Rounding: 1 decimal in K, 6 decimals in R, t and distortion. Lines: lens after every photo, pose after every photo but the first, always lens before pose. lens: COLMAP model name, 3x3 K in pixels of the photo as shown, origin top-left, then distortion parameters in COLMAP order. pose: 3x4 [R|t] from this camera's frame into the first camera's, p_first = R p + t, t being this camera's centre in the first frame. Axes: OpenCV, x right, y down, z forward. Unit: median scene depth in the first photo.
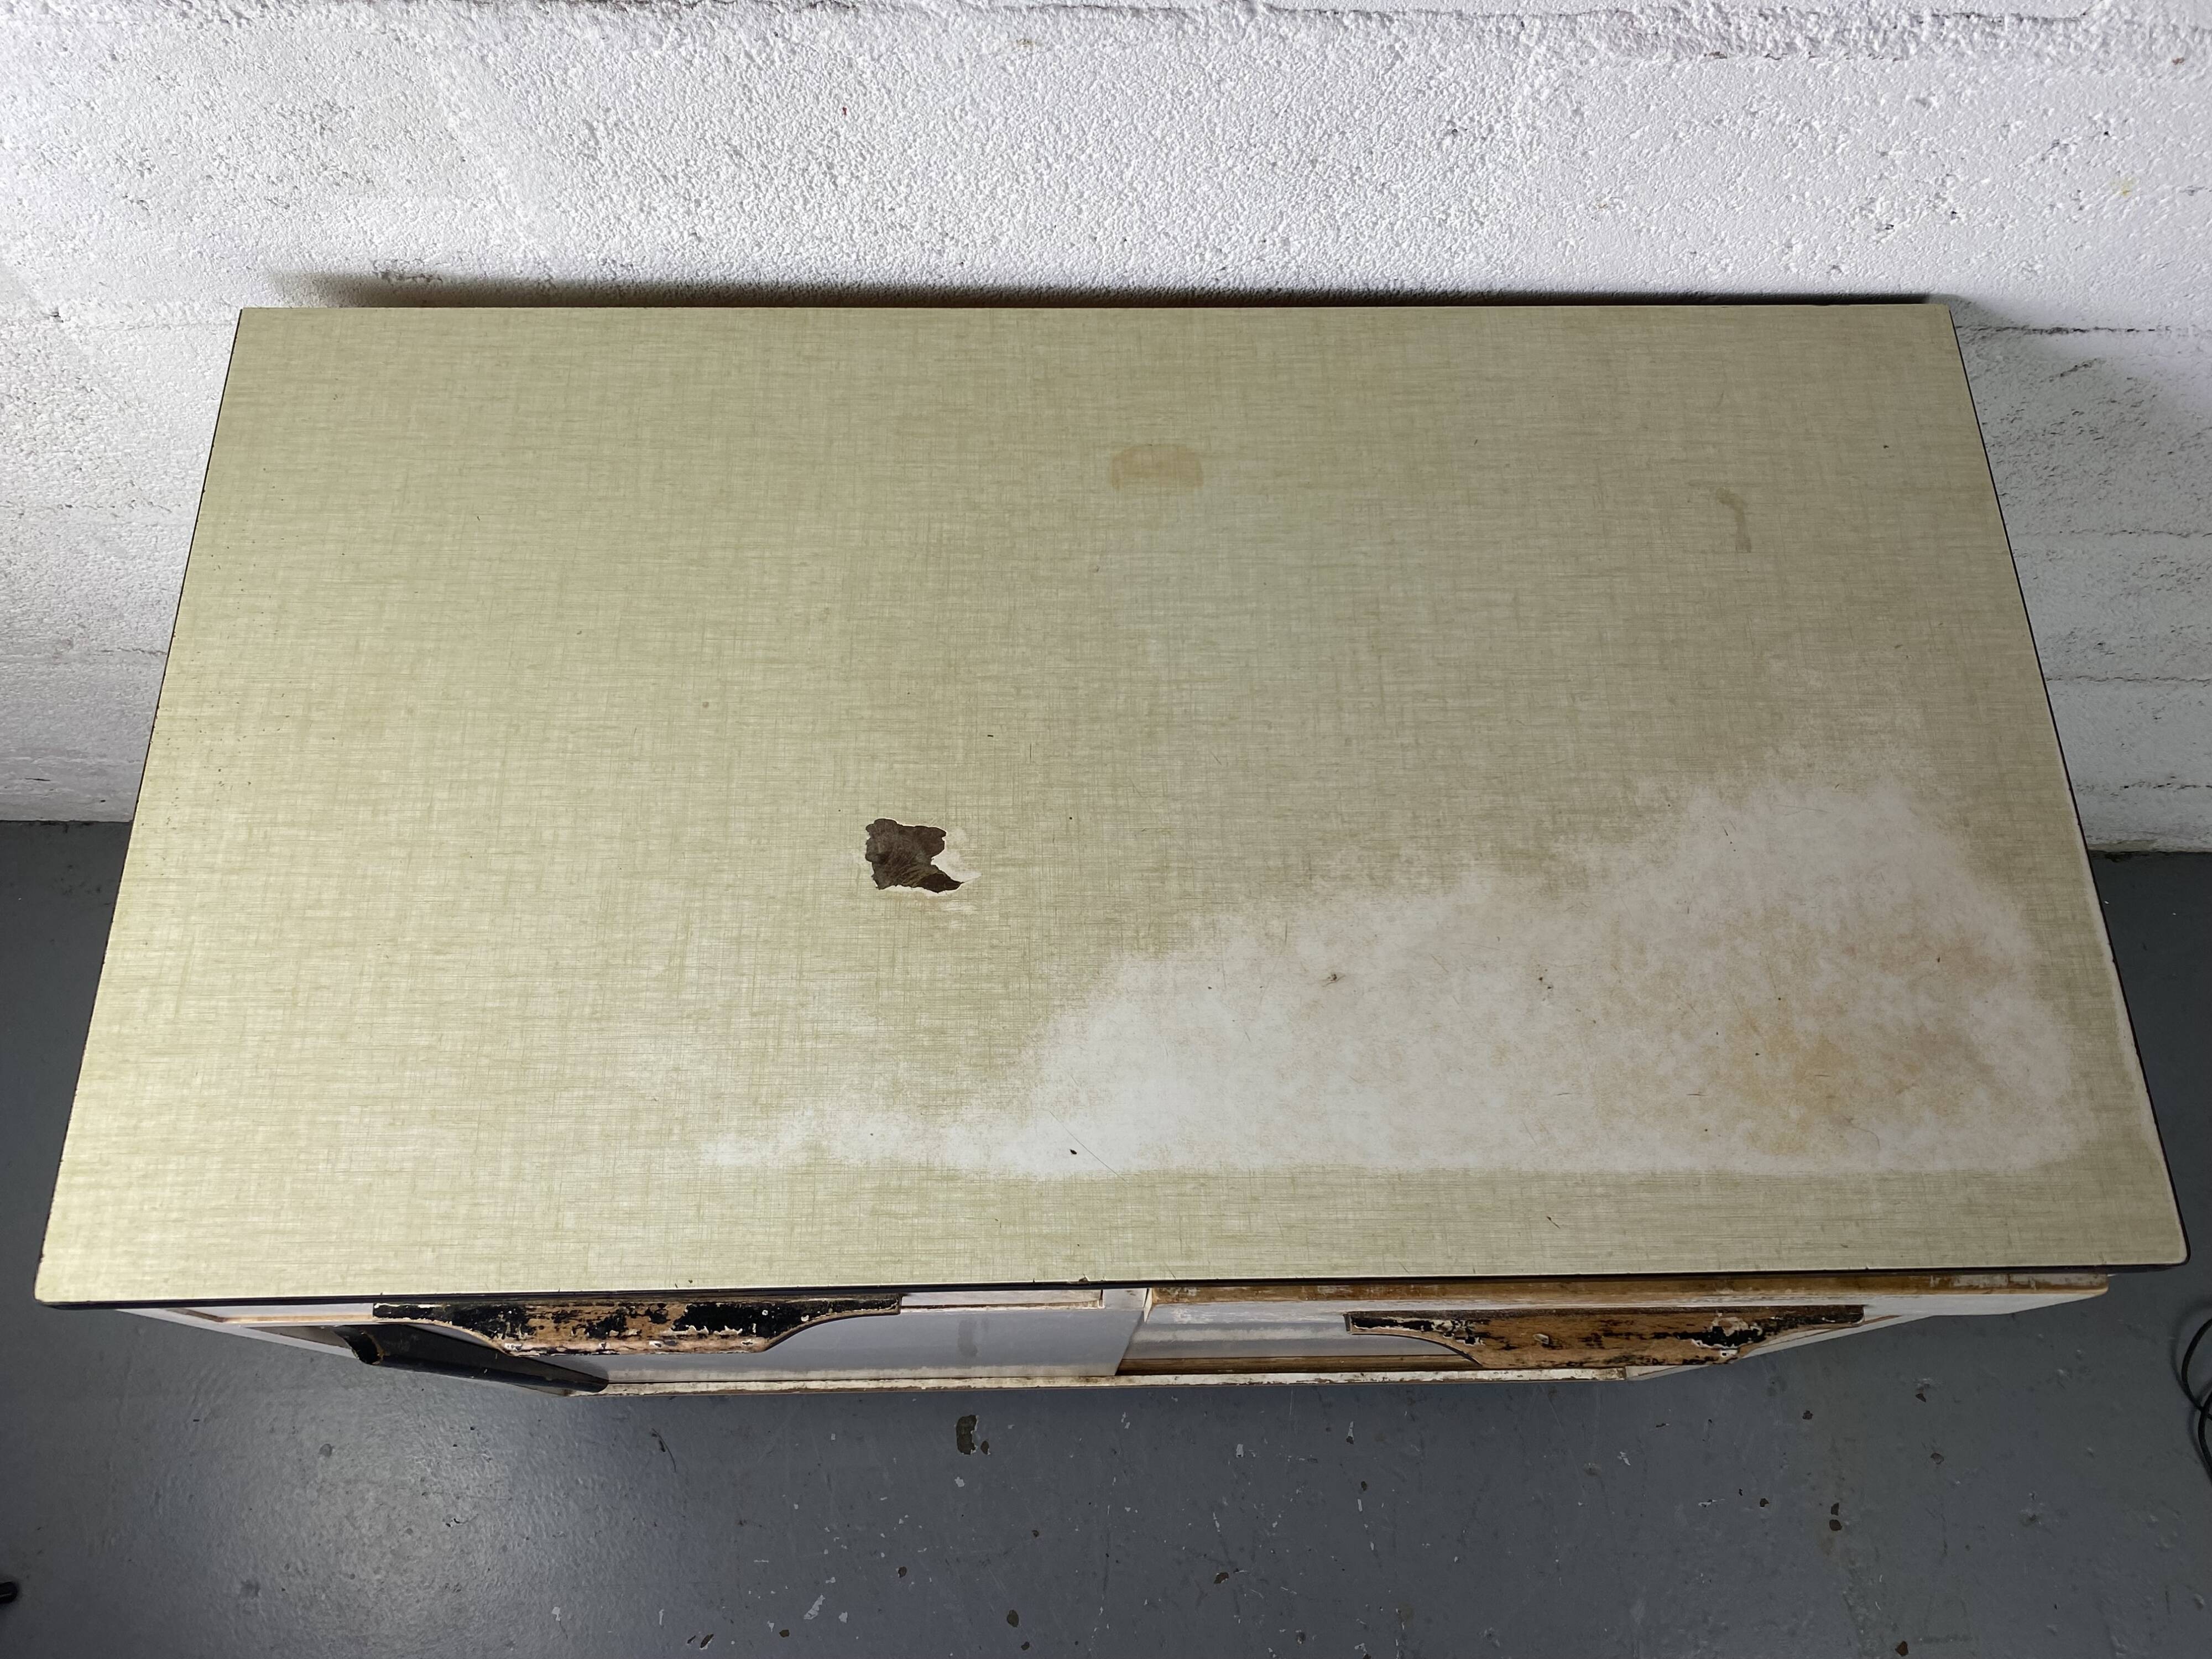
lens RADIAL K [[1689.1, 0, 1106.9], [0, 1689.1, 810.6], [0, 0, 1]] dist [0.001236, -0.002204]
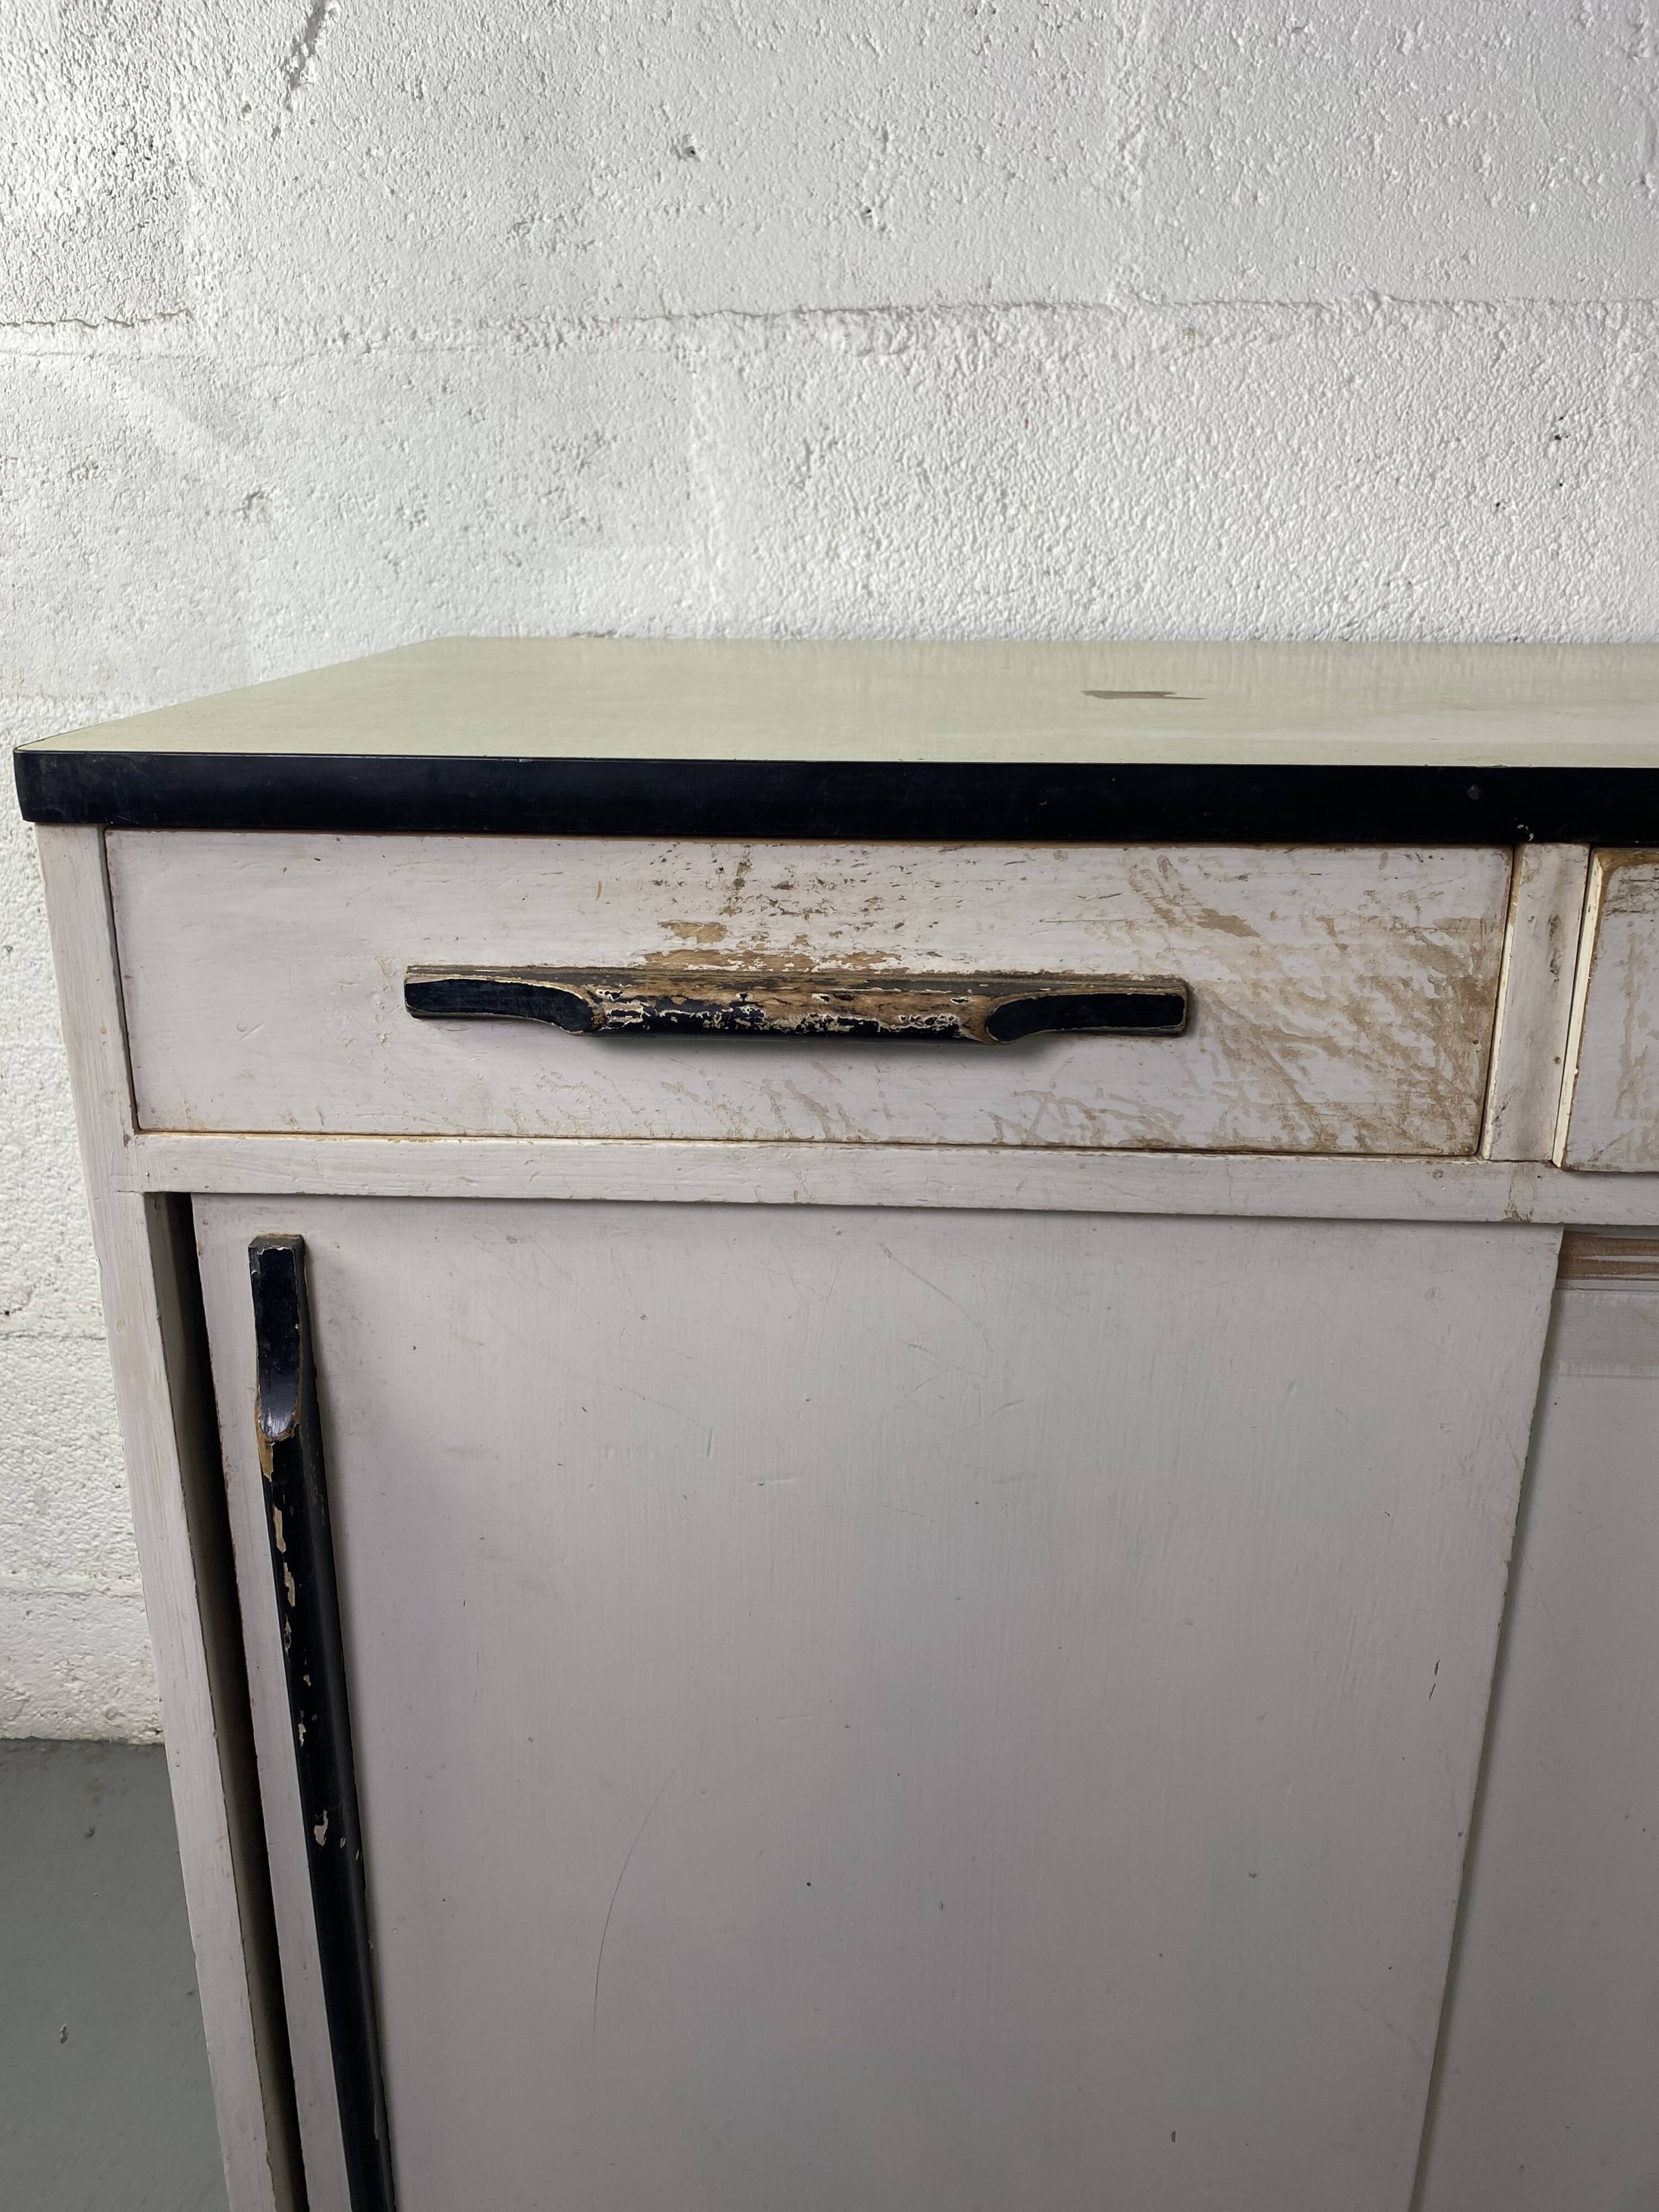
lens RADIAL K [[1689.1, 0, 820.9], [0, 1689.1, 1067.6], [0, 0, 1]] dist [0.001236, -0.002204]
pose [[0.997188, 0.003014, -0.074882, -0.201059], [-0.059026, 0.647254, -0.759985, 0.758162], [0.046177, 0.762268, 0.645612, 0.550050]]
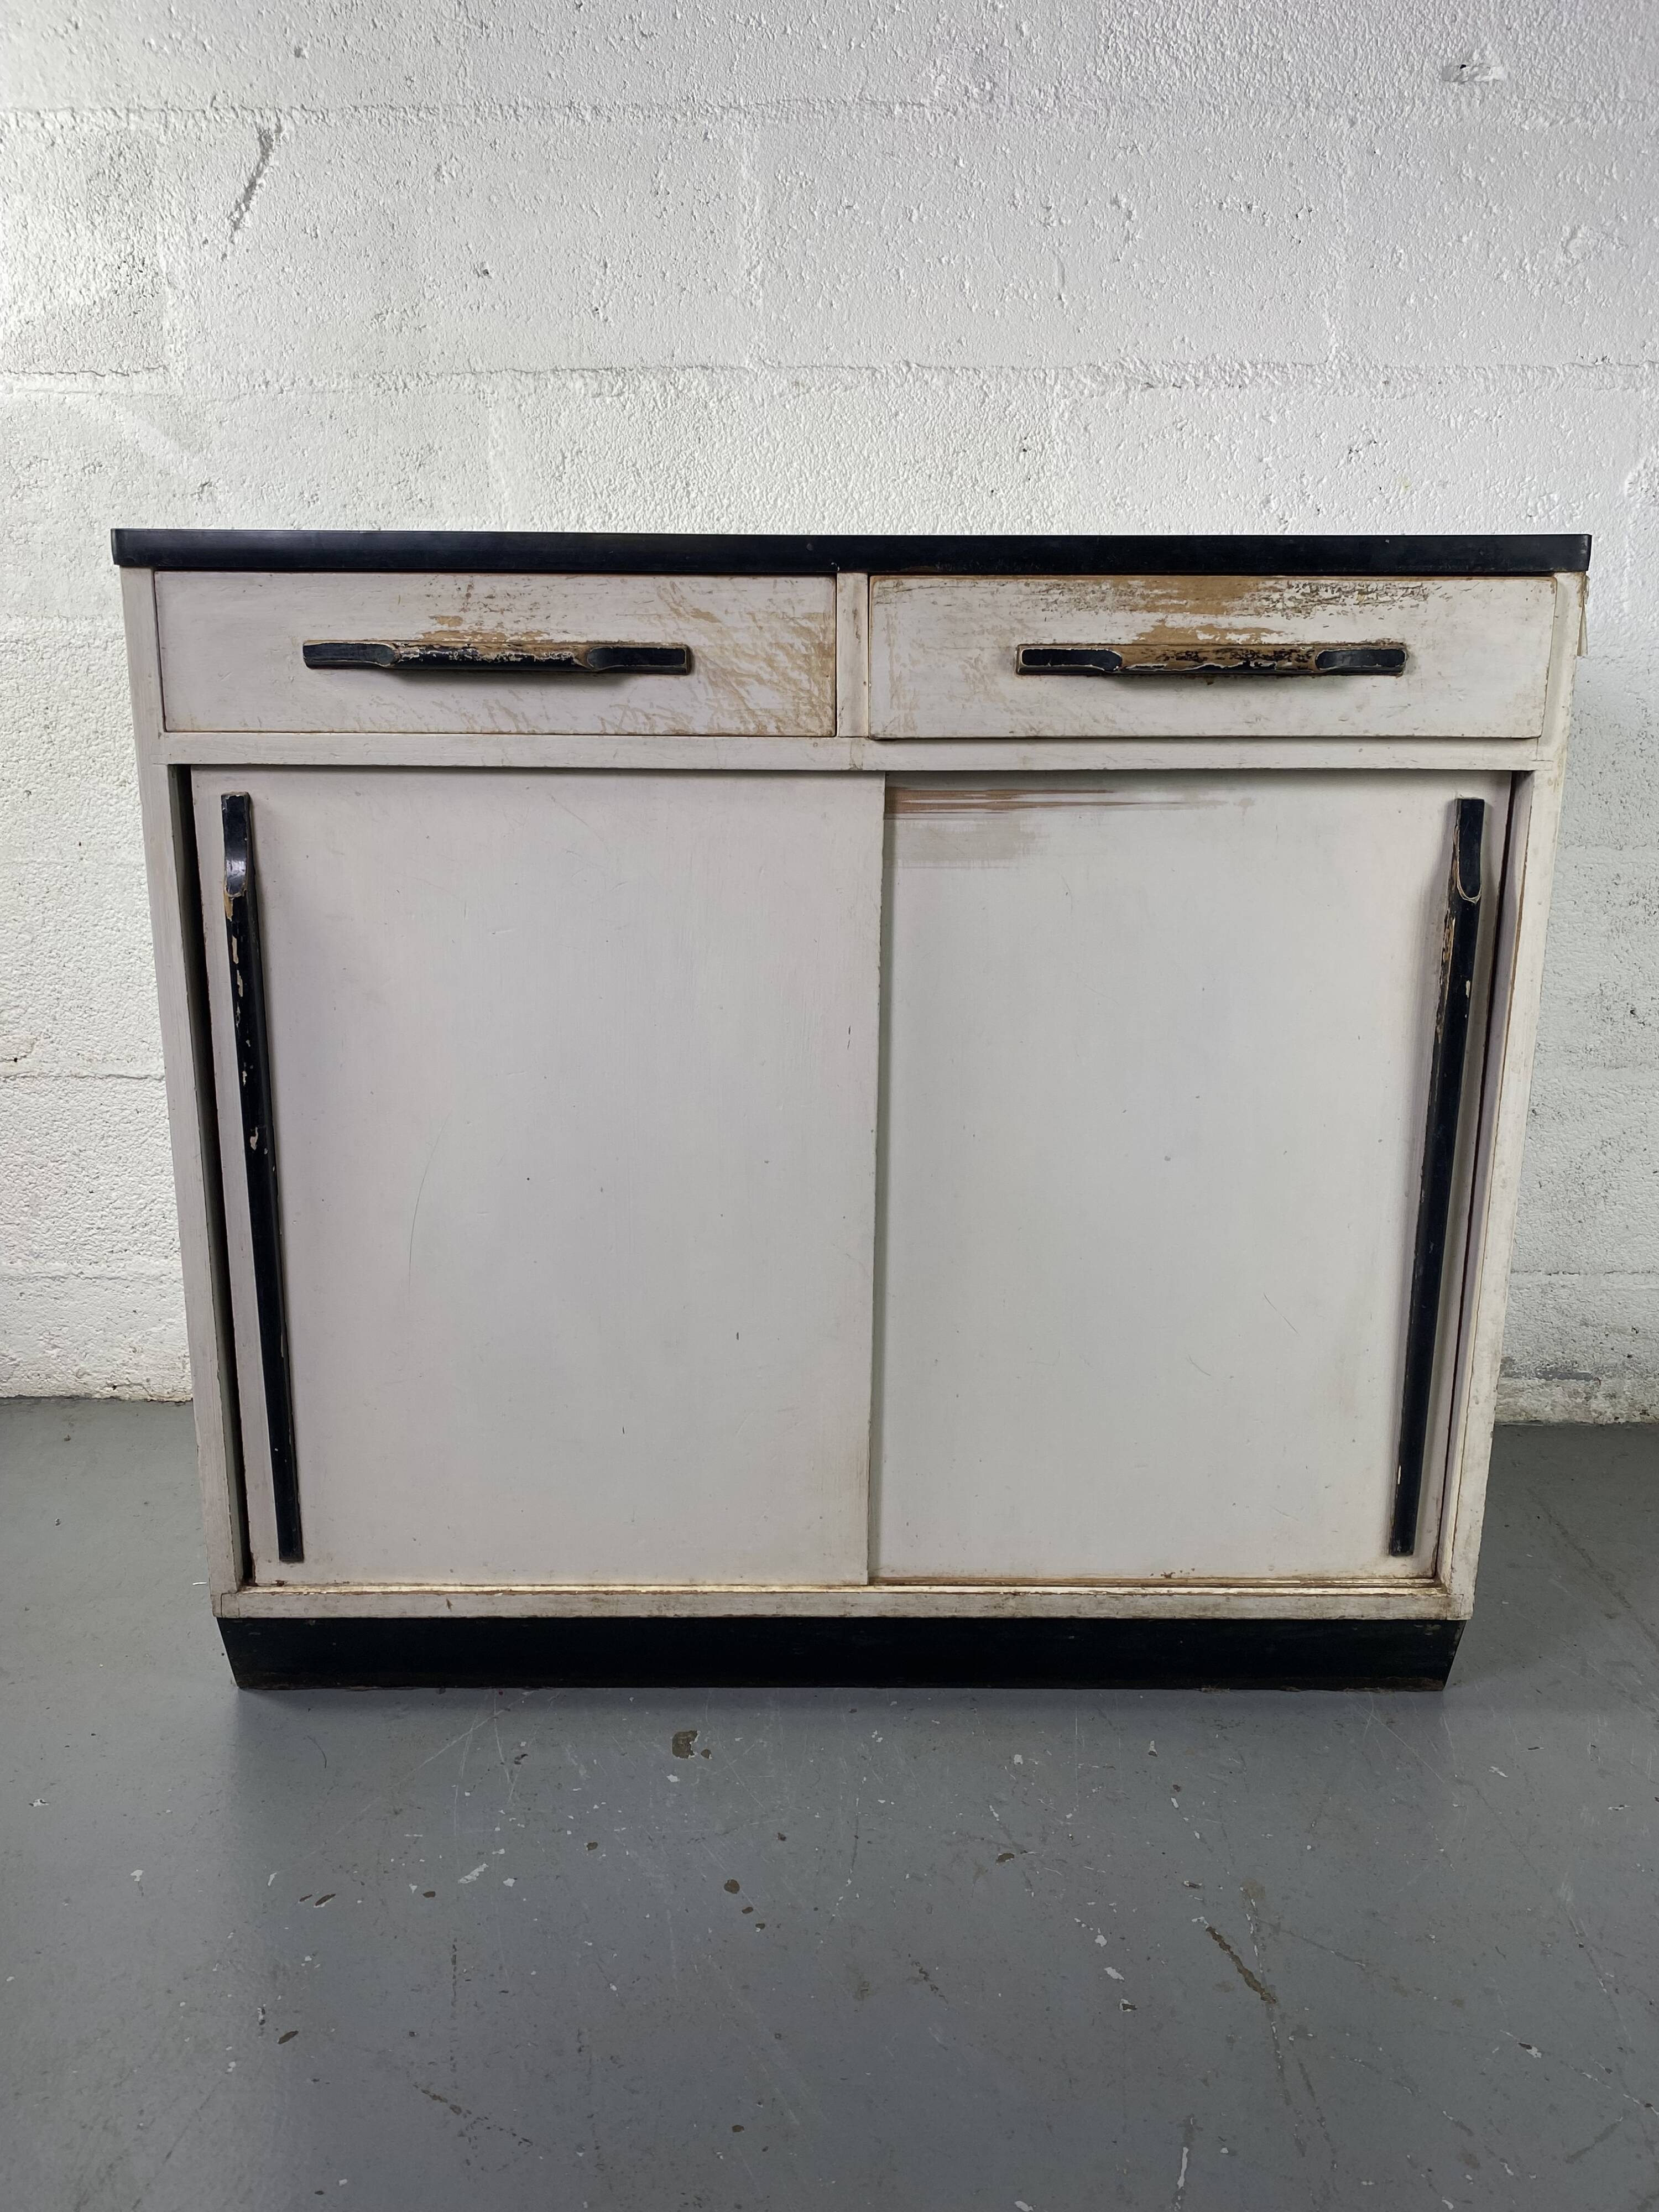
lens RADIAL K [[1689.1, 0, 821.5], [0, 1689.1, 1084.2], [0, 0, 1]] dist [0.001236, -0.002204]
pose [[0.999768, -0.013460, -0.016831, 0.003540], [-0.005610, 0.591537, -0.806258, 1.484443], [0.020808, 0.806166, 0.591324, 0.445742]]
